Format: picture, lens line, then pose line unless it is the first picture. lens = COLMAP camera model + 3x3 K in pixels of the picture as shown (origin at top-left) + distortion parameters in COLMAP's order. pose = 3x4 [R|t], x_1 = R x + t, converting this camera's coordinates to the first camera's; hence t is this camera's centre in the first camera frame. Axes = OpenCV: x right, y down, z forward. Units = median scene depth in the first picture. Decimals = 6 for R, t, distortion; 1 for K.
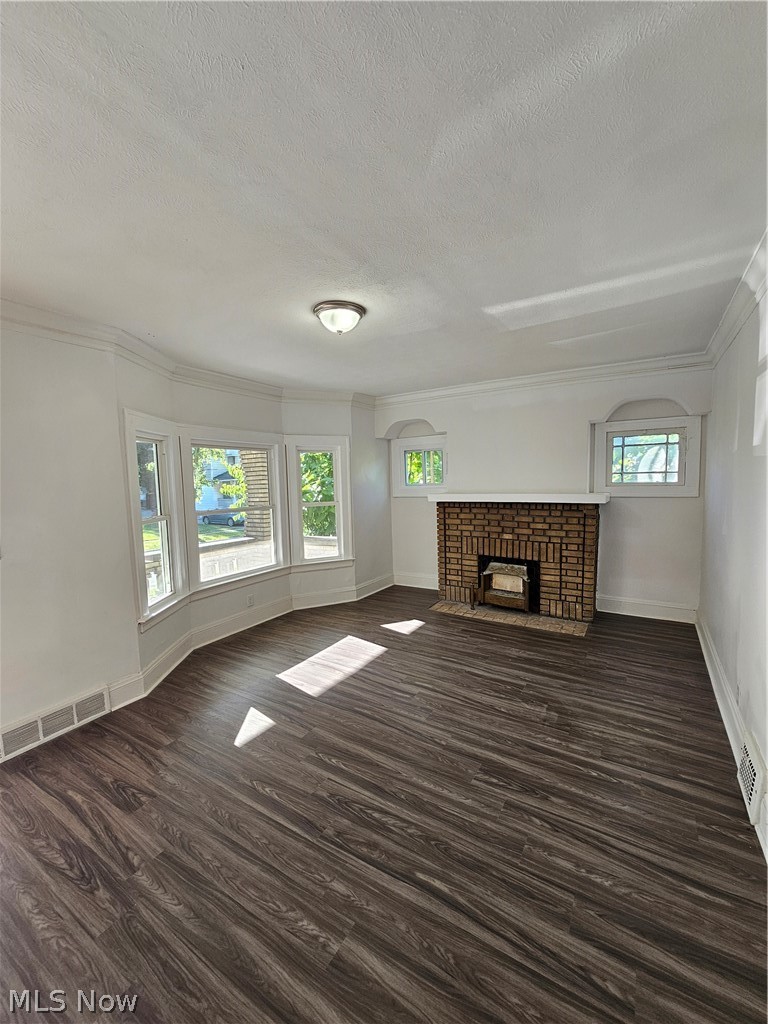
lens RADIAL K [[418.0, 0, 383.1], [0, 418.0, 516.0], [0, 0, 1]] dist [-0.001873, 0.001225]
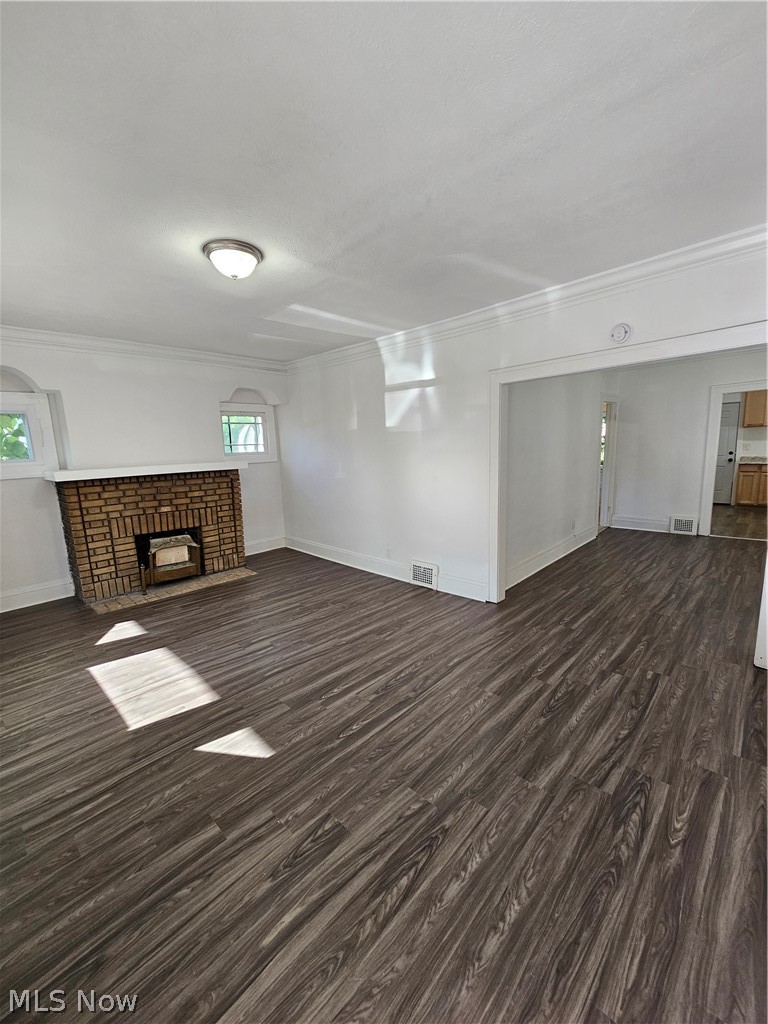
lens RADIAL K [[418.0, 0, 381.2], [0, 418.0, 510.5], [0, 0, 1]] dist [-0.001873, 0.001225]
pose [[0.210081, -0.139052, 0.967745, -0.600415], [0.117765, 0.986226, 0.116143, -0.002233], [-0.970566, 0.089567, 0.223562, 0.320092]]
